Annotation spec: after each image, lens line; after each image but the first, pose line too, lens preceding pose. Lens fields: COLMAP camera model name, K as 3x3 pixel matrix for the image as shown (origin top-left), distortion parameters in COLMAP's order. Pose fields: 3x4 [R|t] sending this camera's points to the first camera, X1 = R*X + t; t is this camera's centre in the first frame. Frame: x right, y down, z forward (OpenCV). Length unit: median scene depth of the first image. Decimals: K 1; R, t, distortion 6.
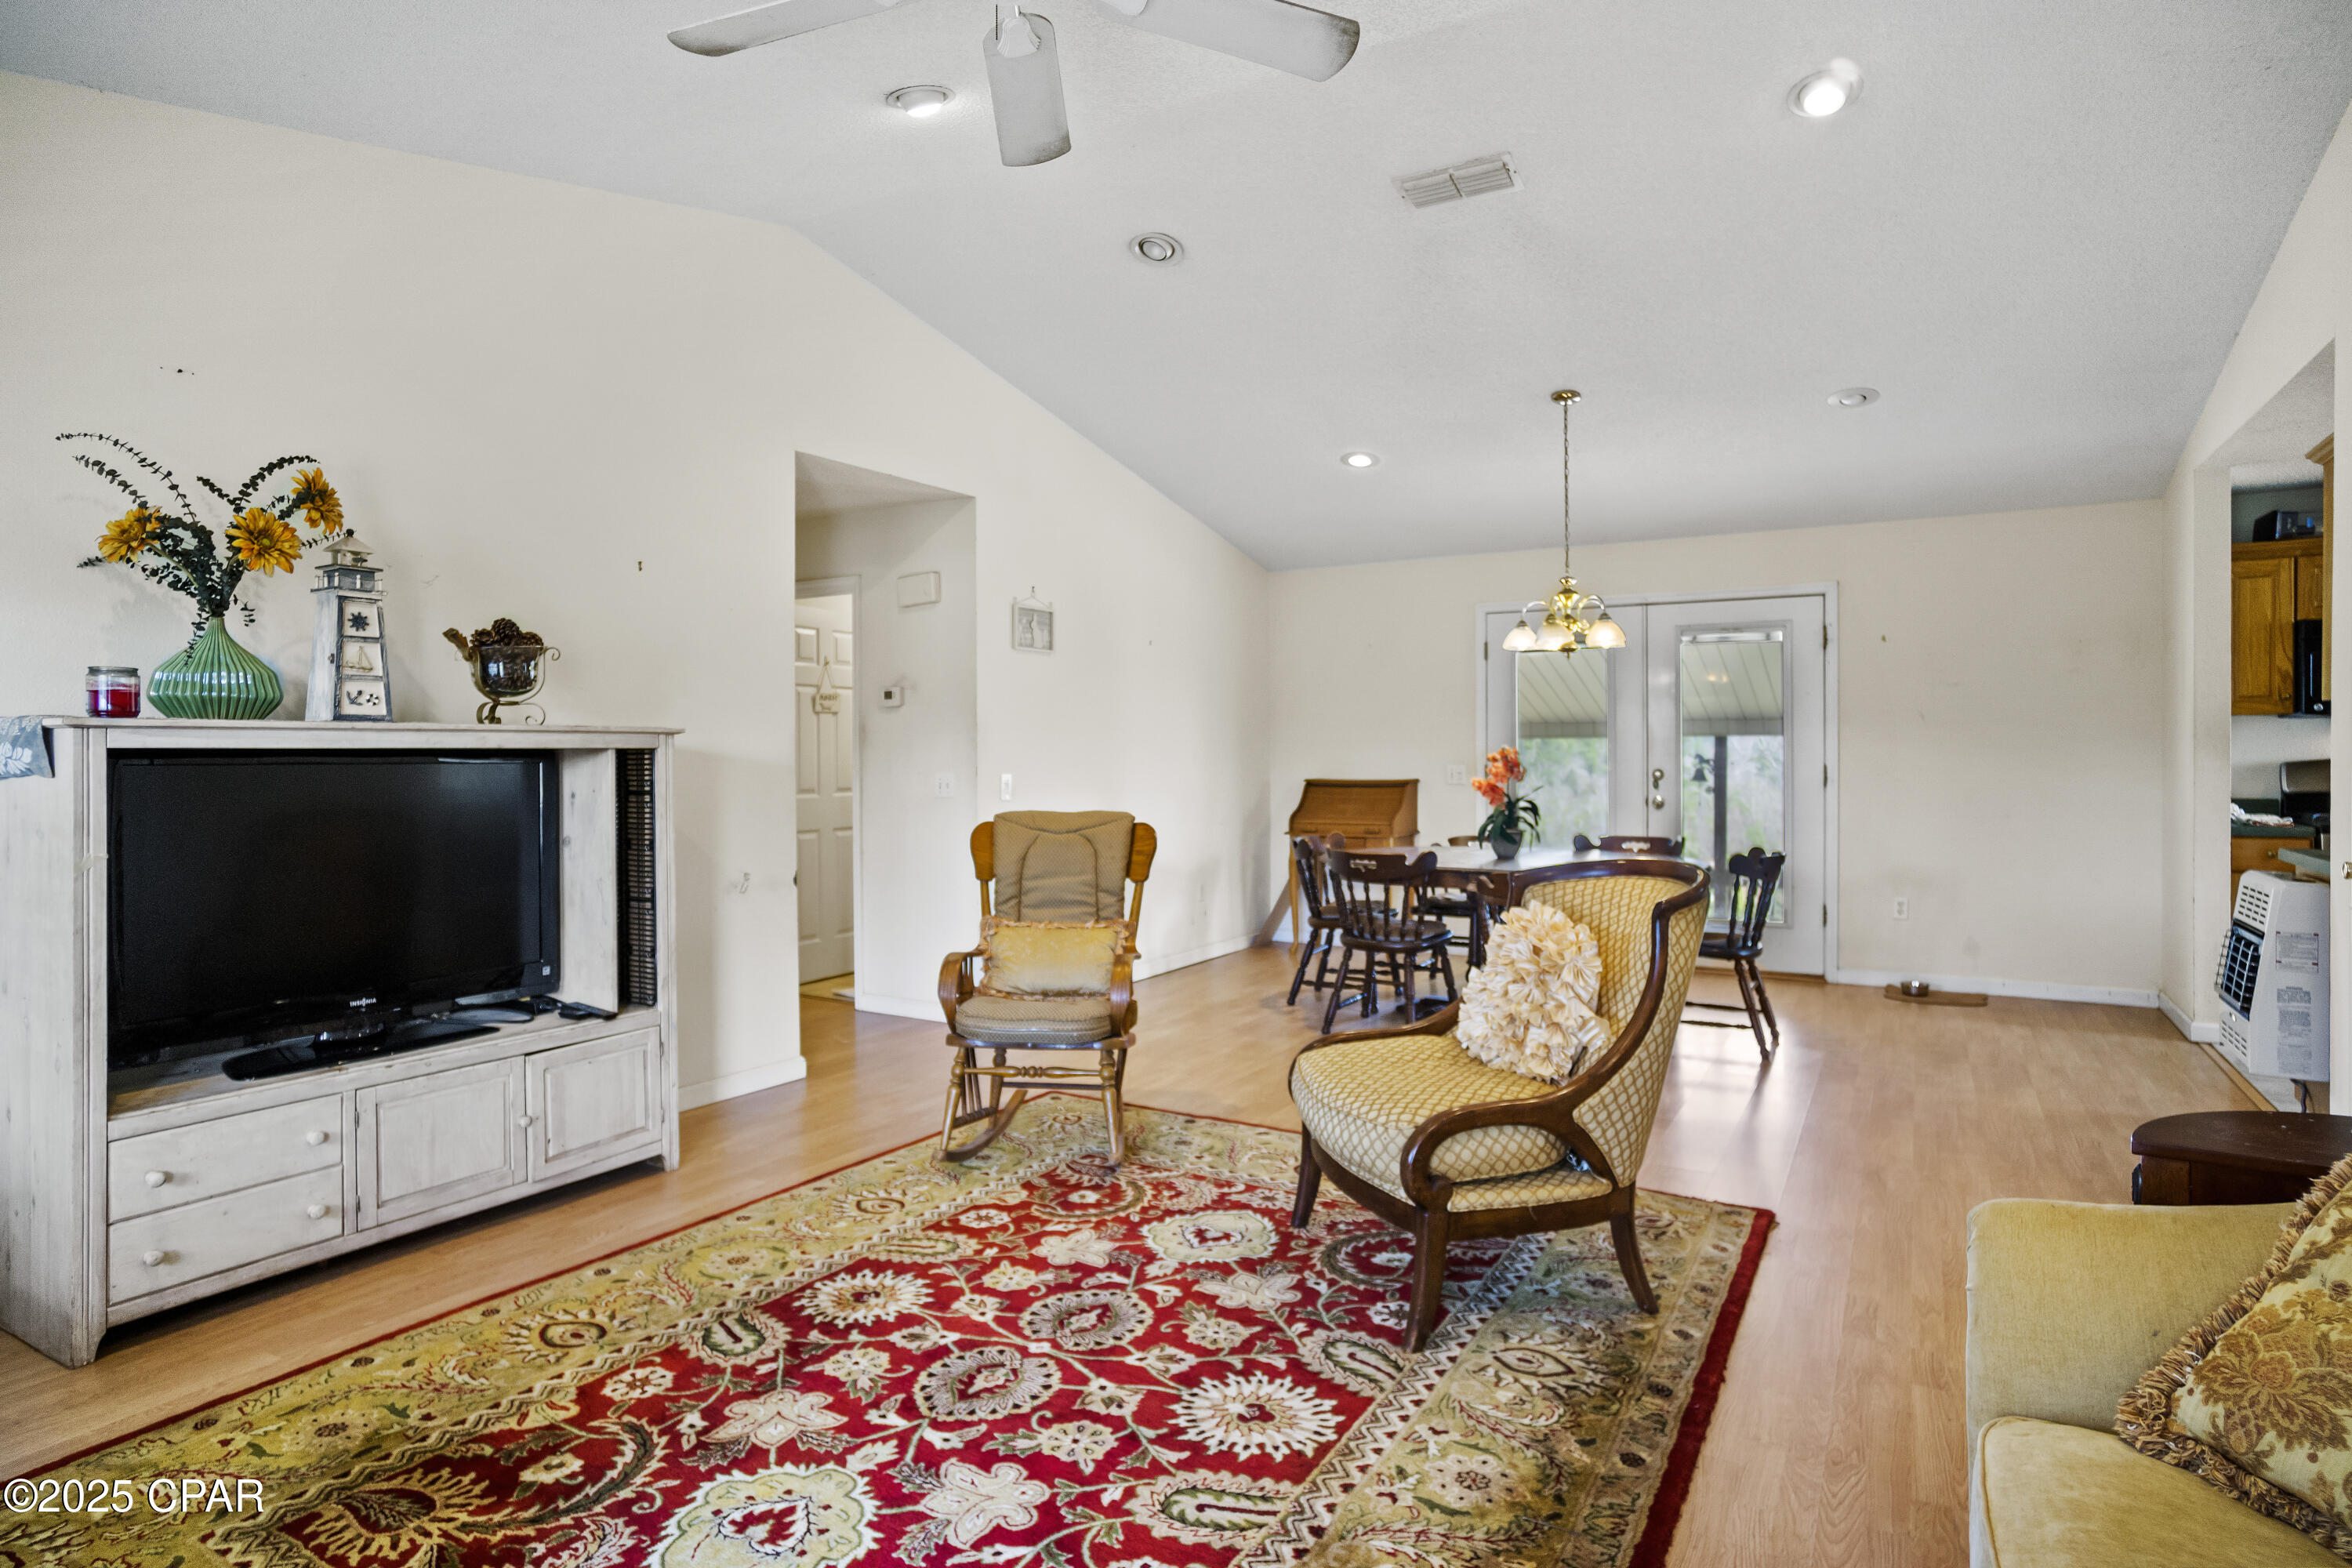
lens RADIAL K [[1268.5, 0, 1166.0], [0, 1268.5, 774.7], [0, 0, 1]] dist [-0.068692, 0.047567]
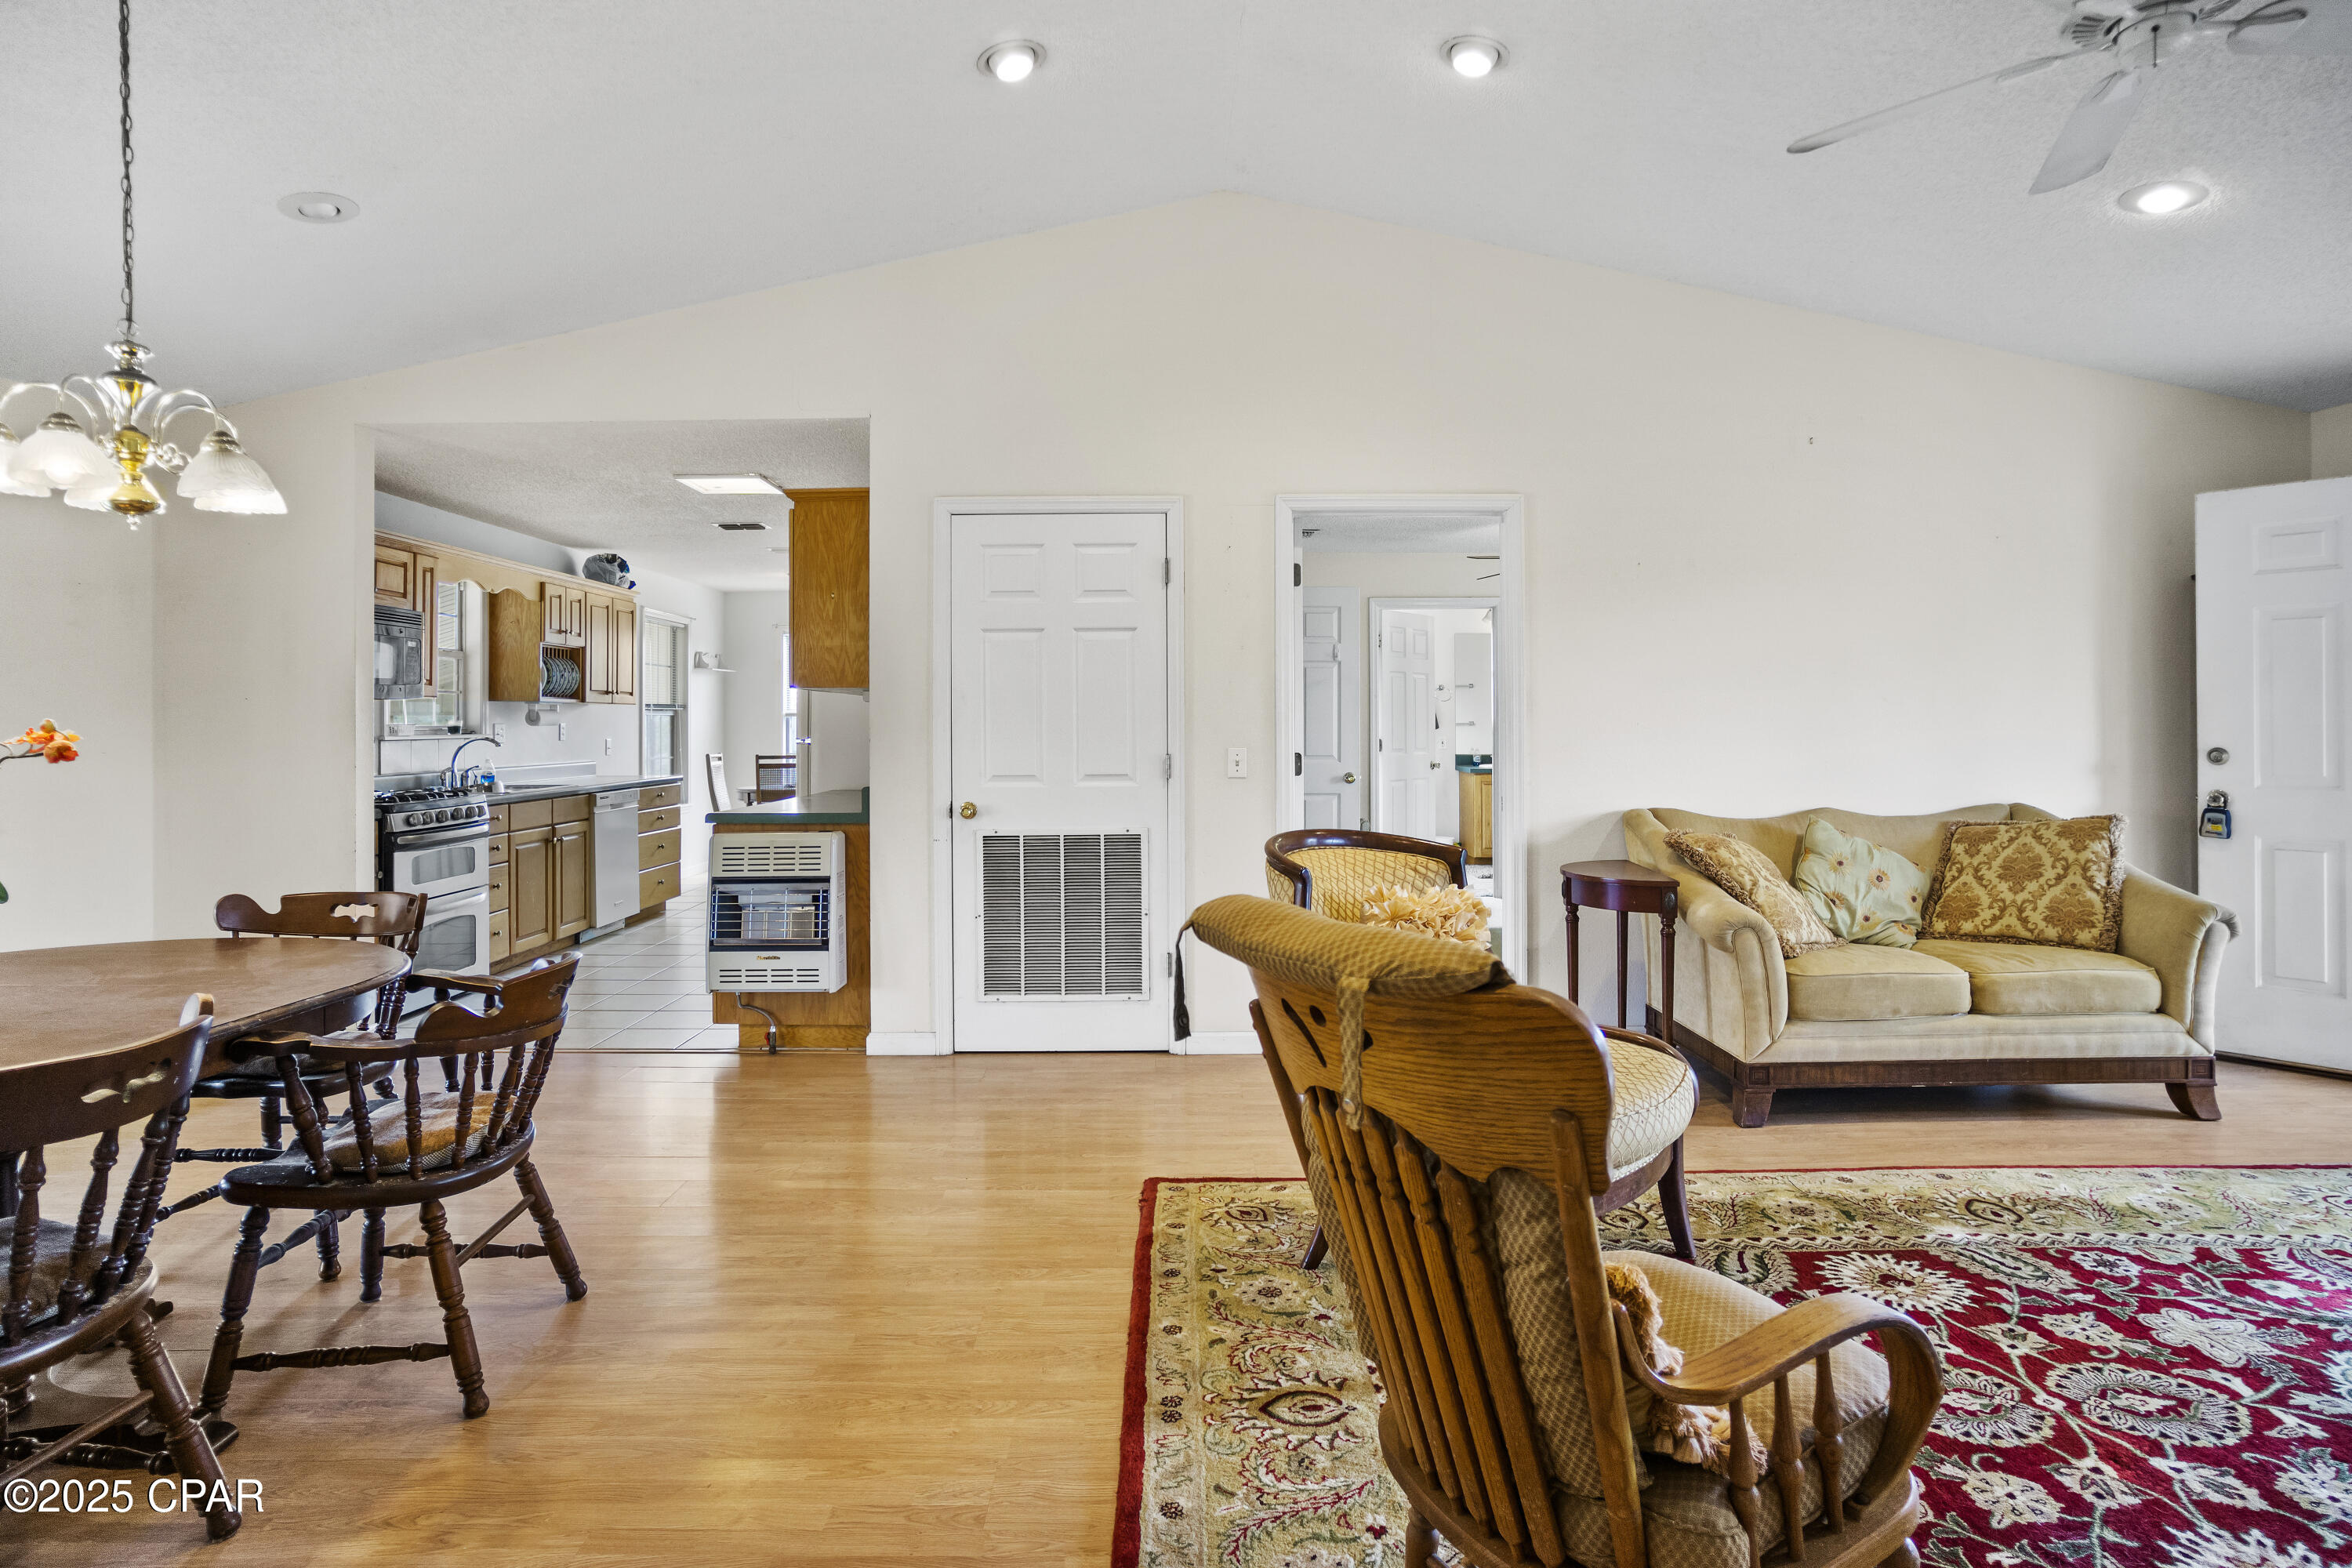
lens RADIAL K [[1279.7, 0, 1161.4], [0, 1279.7, 740.7], [0, 0, 1]] dist [-0.052265, 0.029439]
pose [[-0.508406, -0.003839, 0.861109, -0.468255], [0.021635, 0.999617, 0.017230, -0.026342], [-0.860846, 0.027390, -0.508128, 1.720499]]
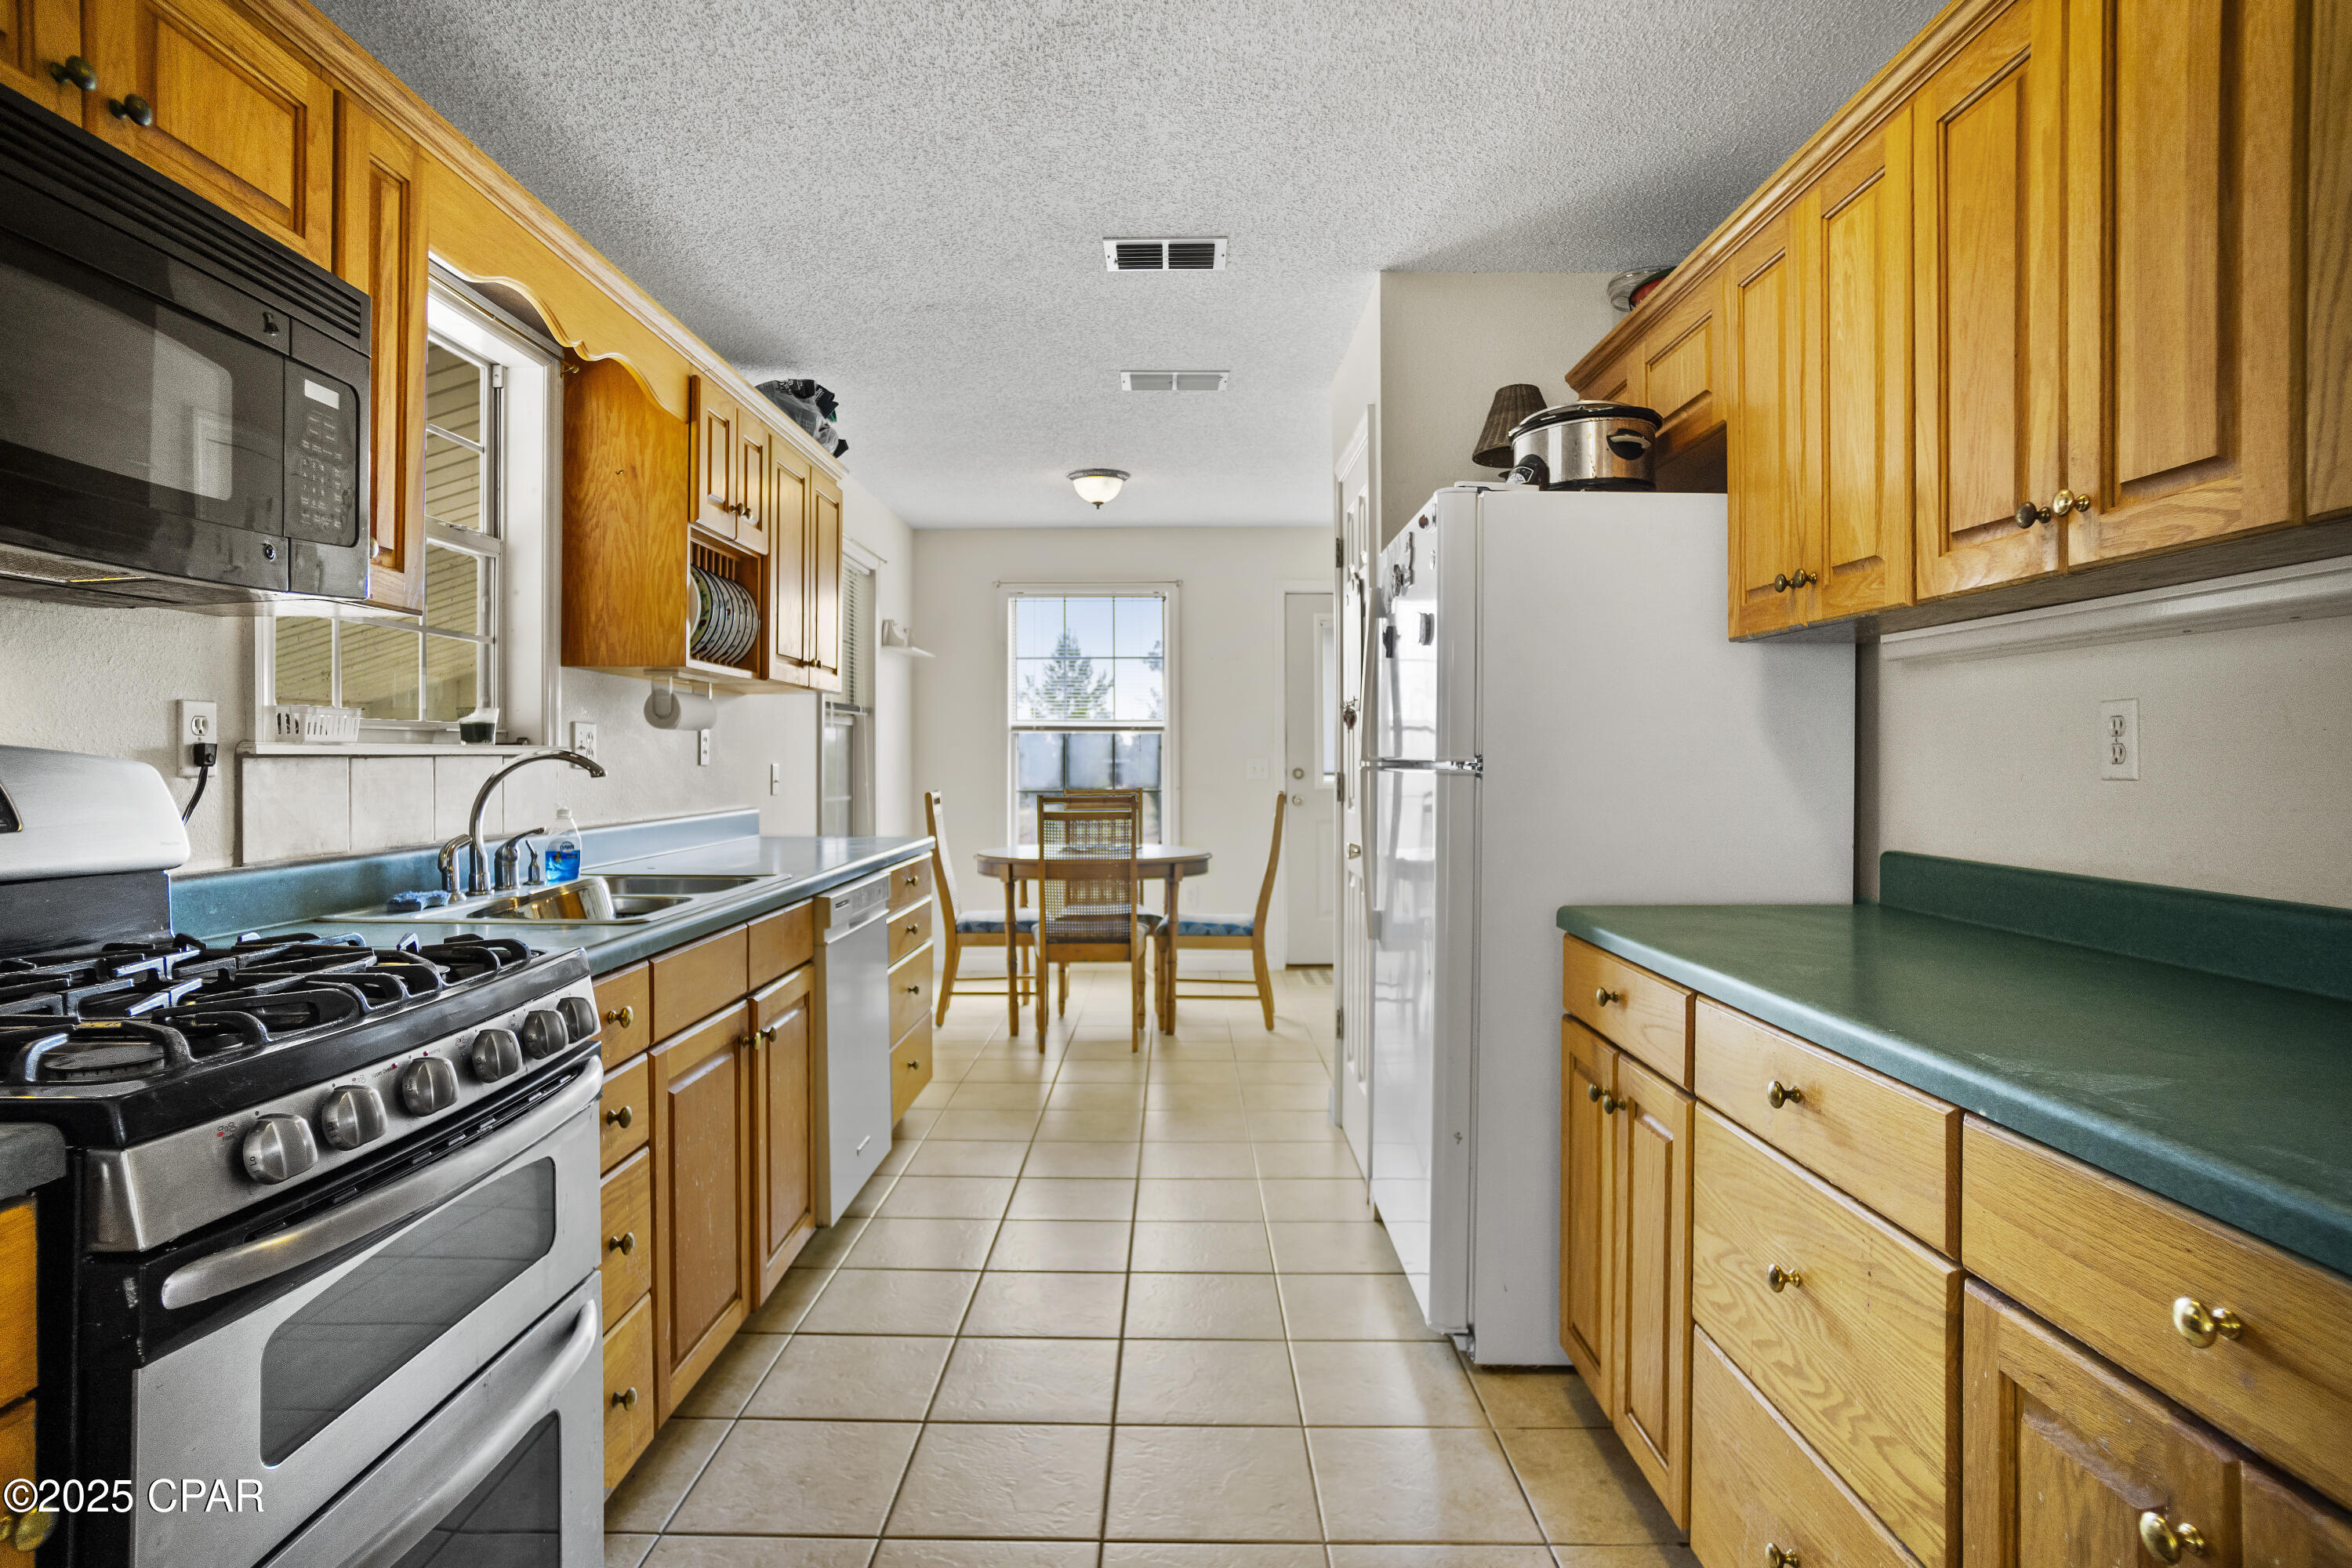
lens RADIAL K [[1268.5, 0, 1166.0], [0, 1268.5, 774.7], [0, 0, 1]] dist [-0.068692, 0.047567]
pose [[-0.504204, -0.004761, 0.863571, 1.228662], [0.021367, 0.999610, 0.017987, -0.011238], [-0.863320, 0.027521, -0.503906, 1.683577]]
